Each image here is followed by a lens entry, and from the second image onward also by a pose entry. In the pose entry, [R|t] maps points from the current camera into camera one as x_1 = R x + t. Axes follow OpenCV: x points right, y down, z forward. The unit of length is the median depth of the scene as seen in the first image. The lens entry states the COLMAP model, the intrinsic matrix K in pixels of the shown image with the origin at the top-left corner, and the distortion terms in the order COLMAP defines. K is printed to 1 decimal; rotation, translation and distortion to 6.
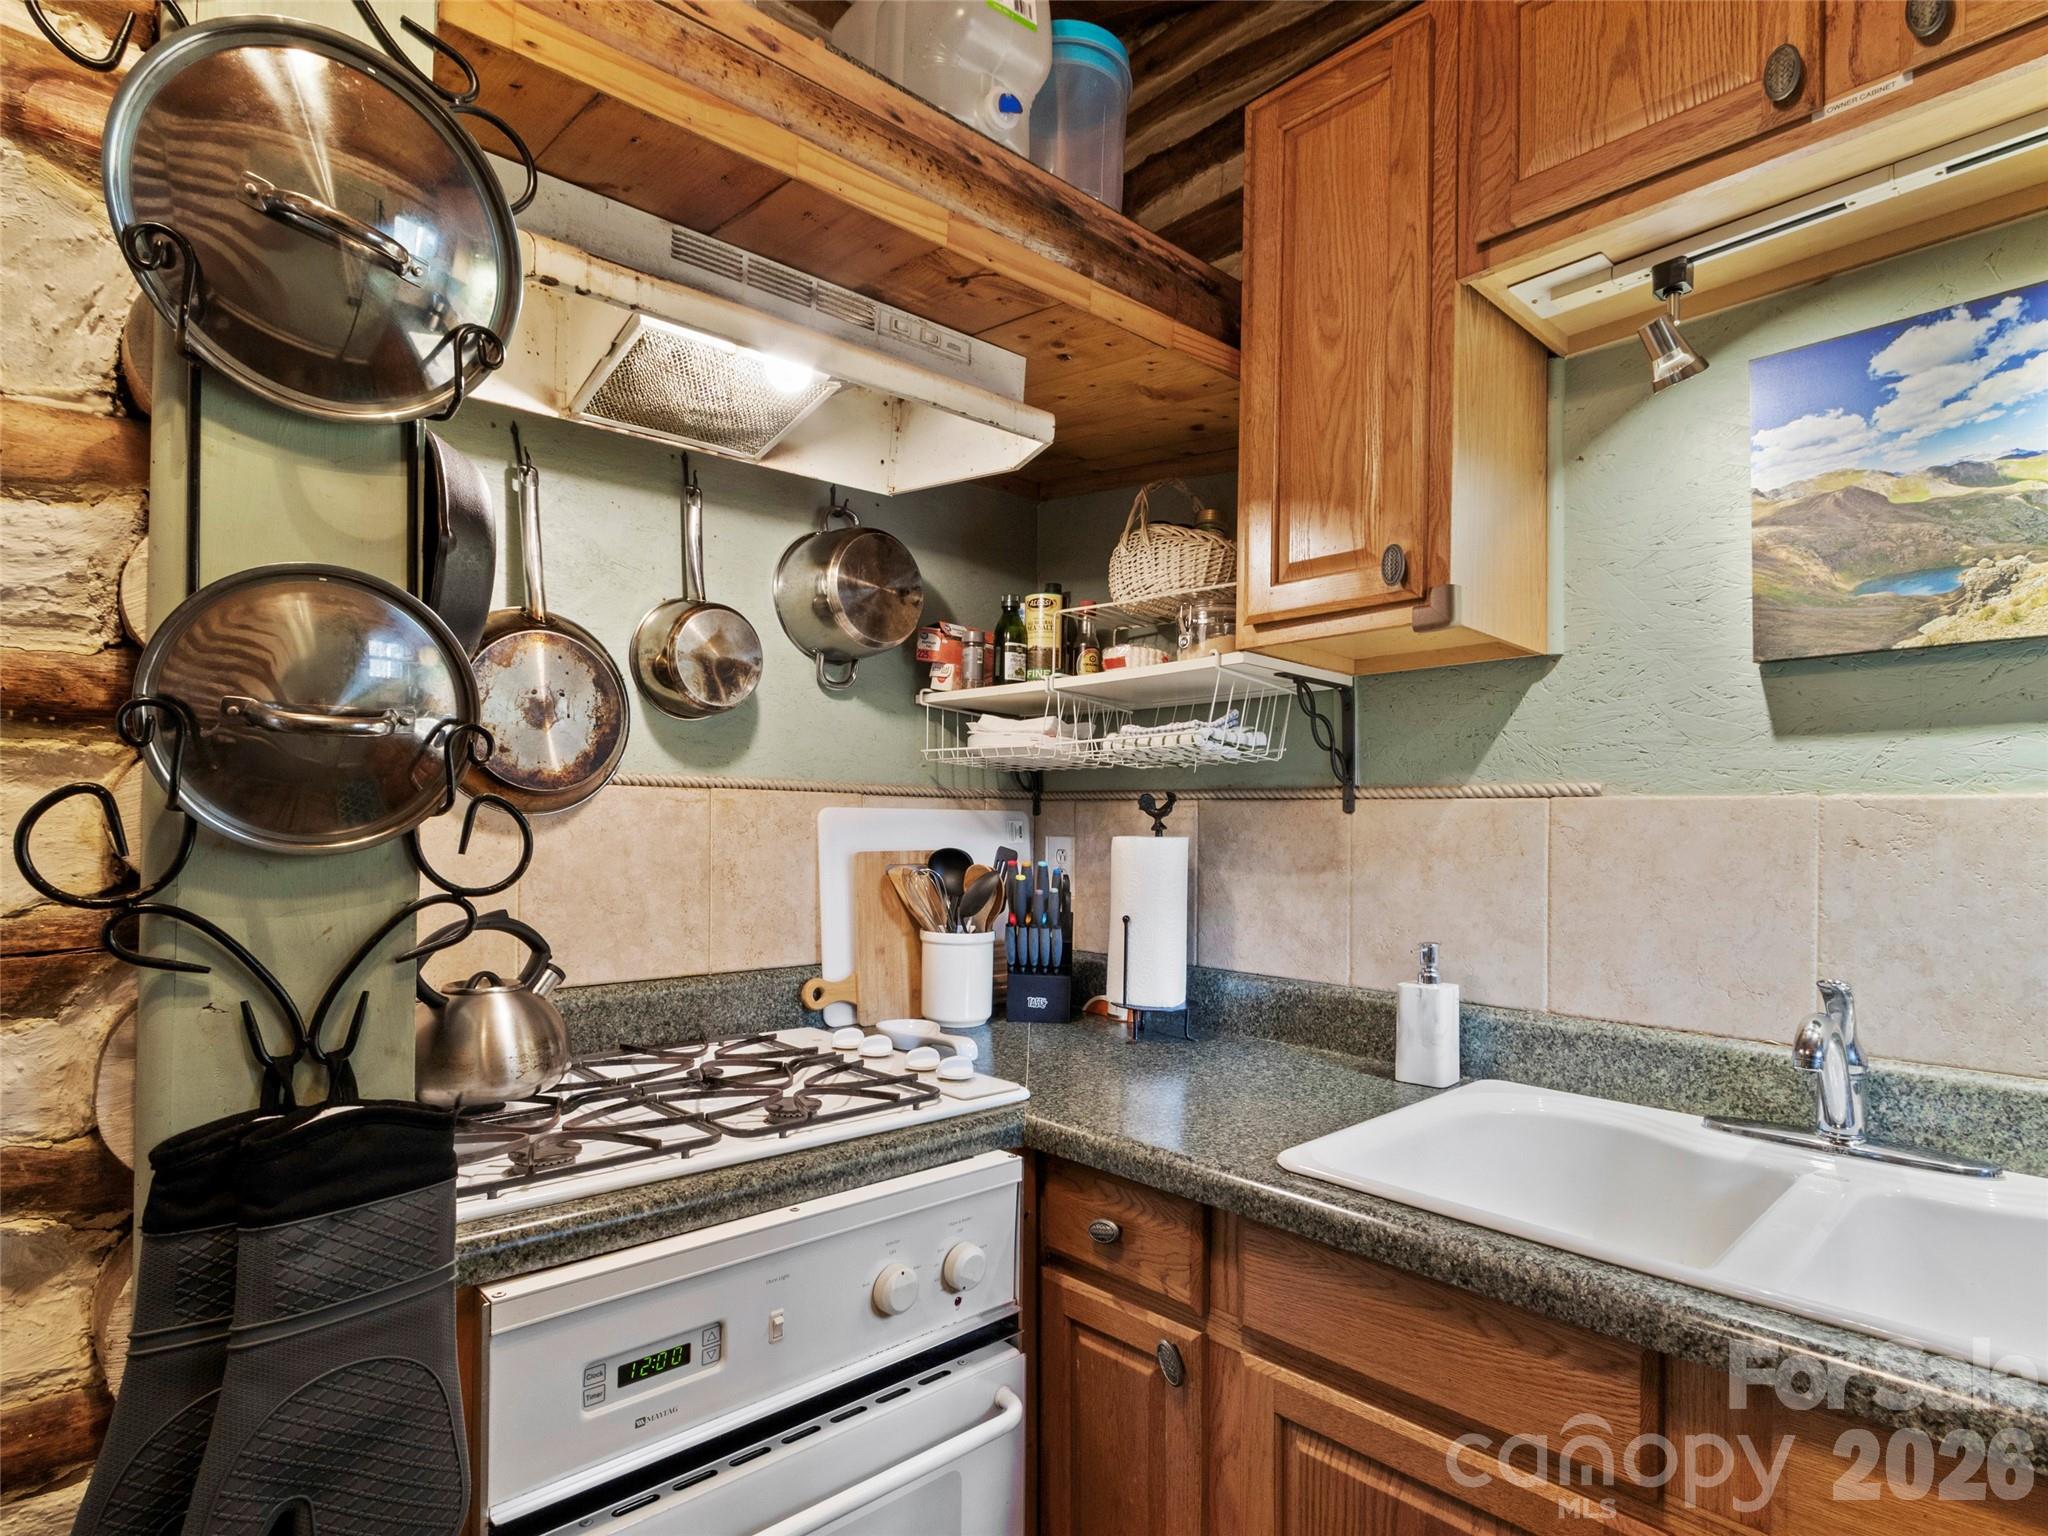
lens RADIAL K [[1074.0, 0, 1103.0], [0, 1074.0, 831.7], [0, 0, 1]] dist [0.001484, -0.000707]
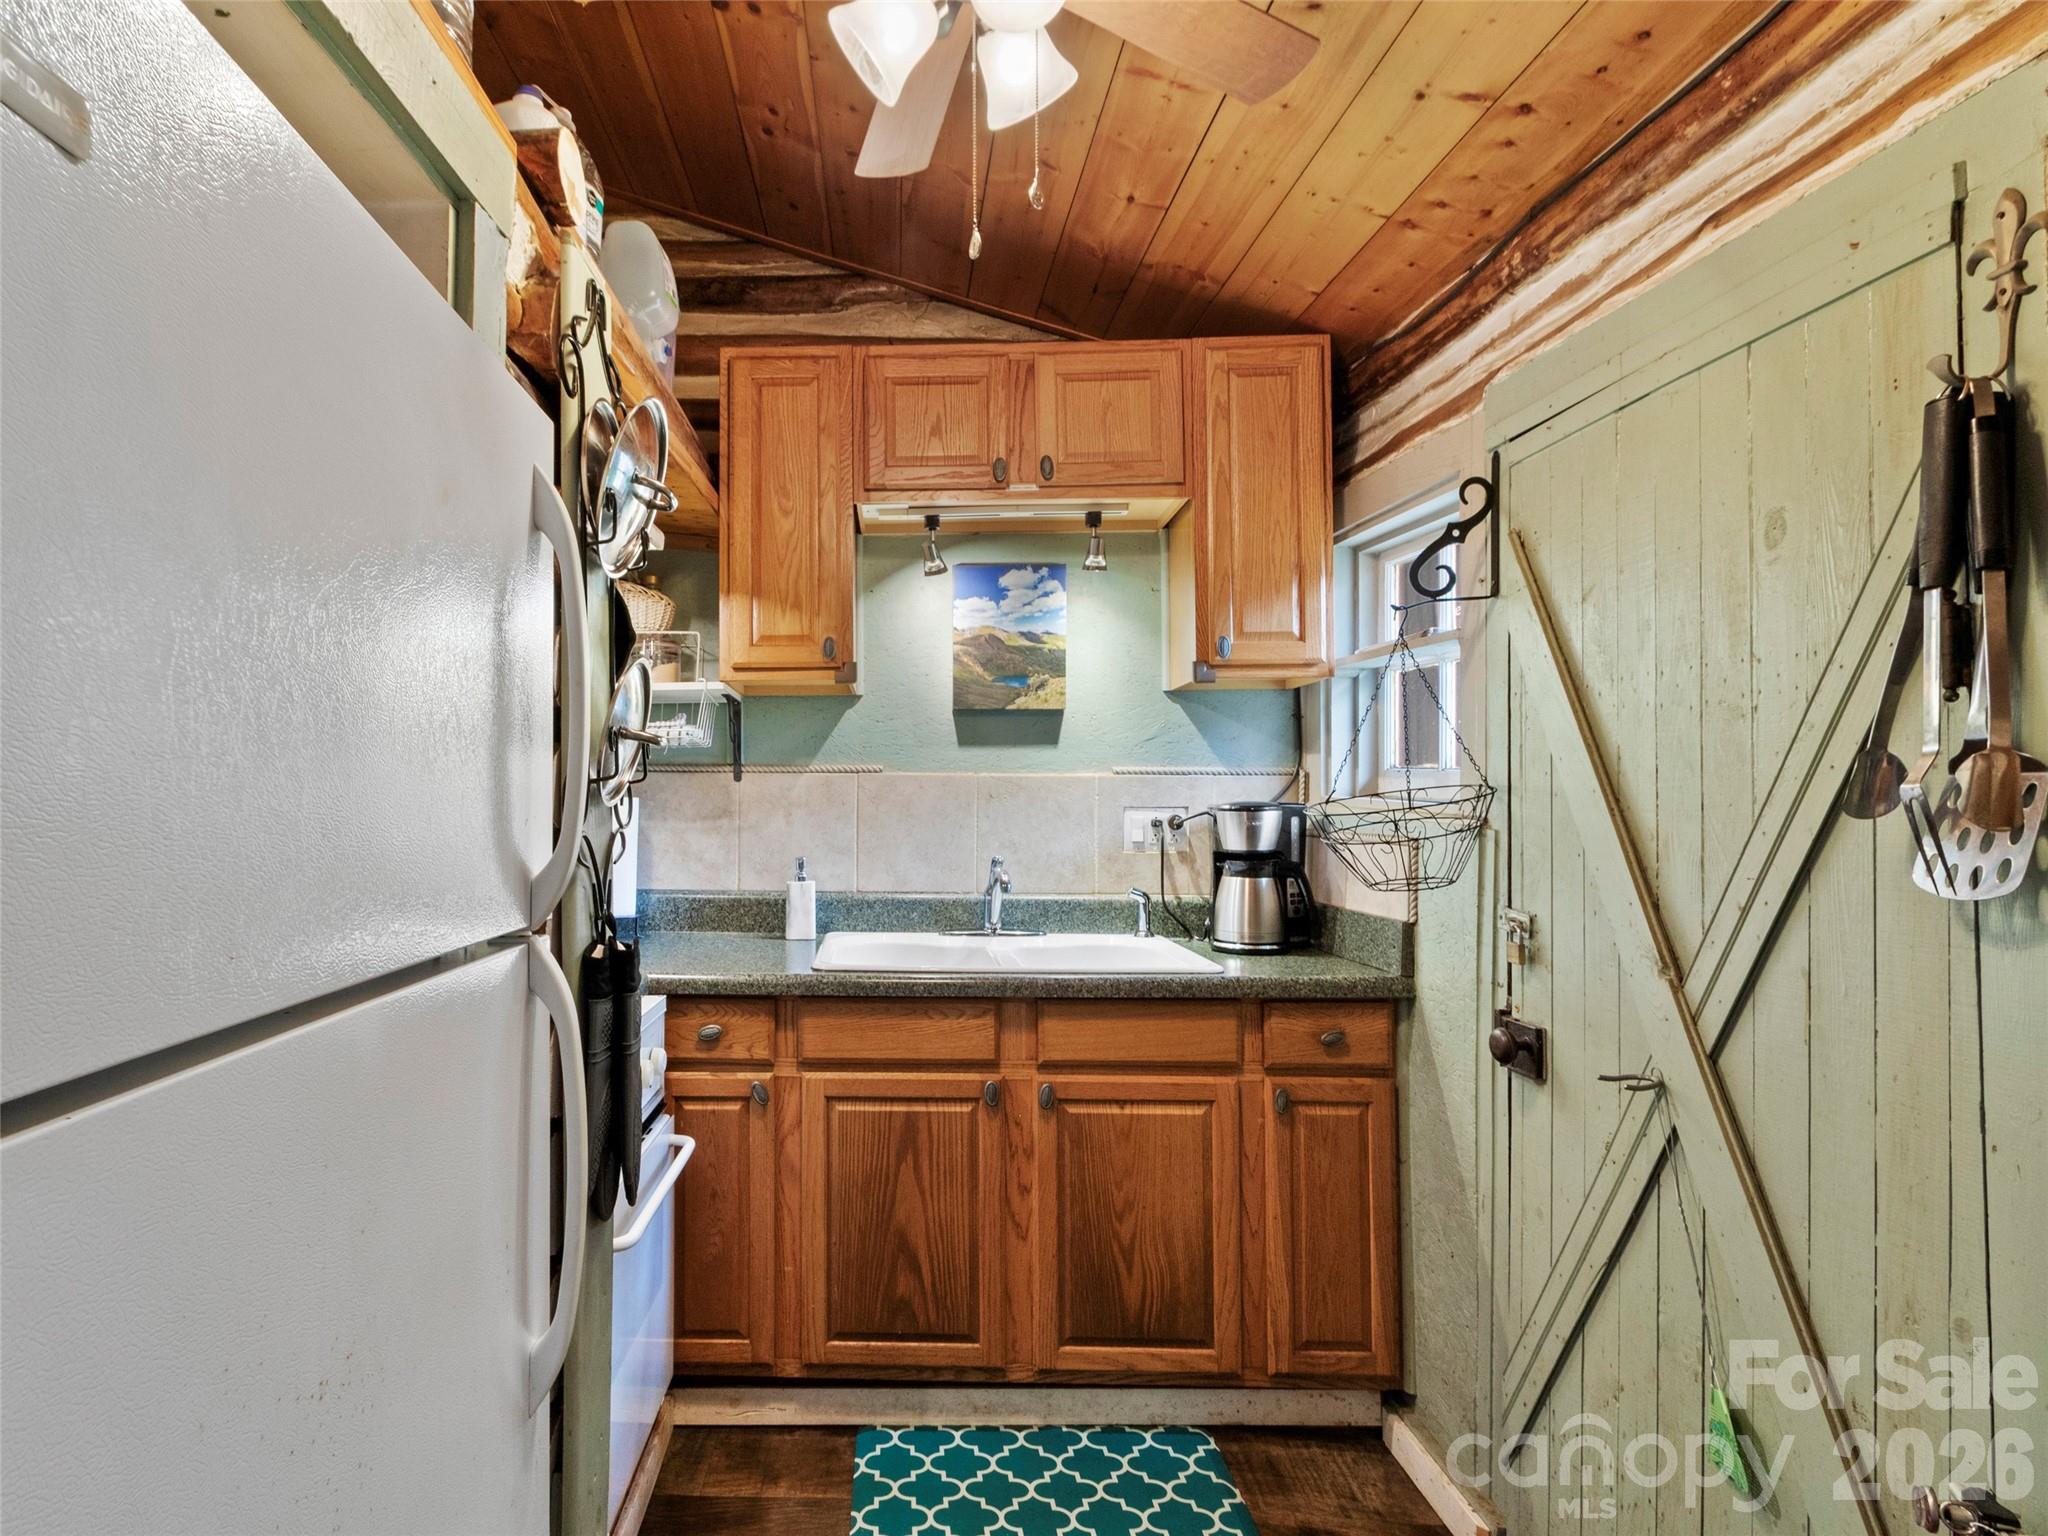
lens RADIAL K [[1074.0, 0, 1021.4], [0, 1074.0, 776.8], [0, 0, 1]] dist [0.001484, -0.000707]
pose [[0.626381, 0.005034, 0.779501, -0.949143], [0.009573, 0.999854, -0.014150, 0.003360], [-0.779458, 0.016326, 0.626242, -0.407512]]
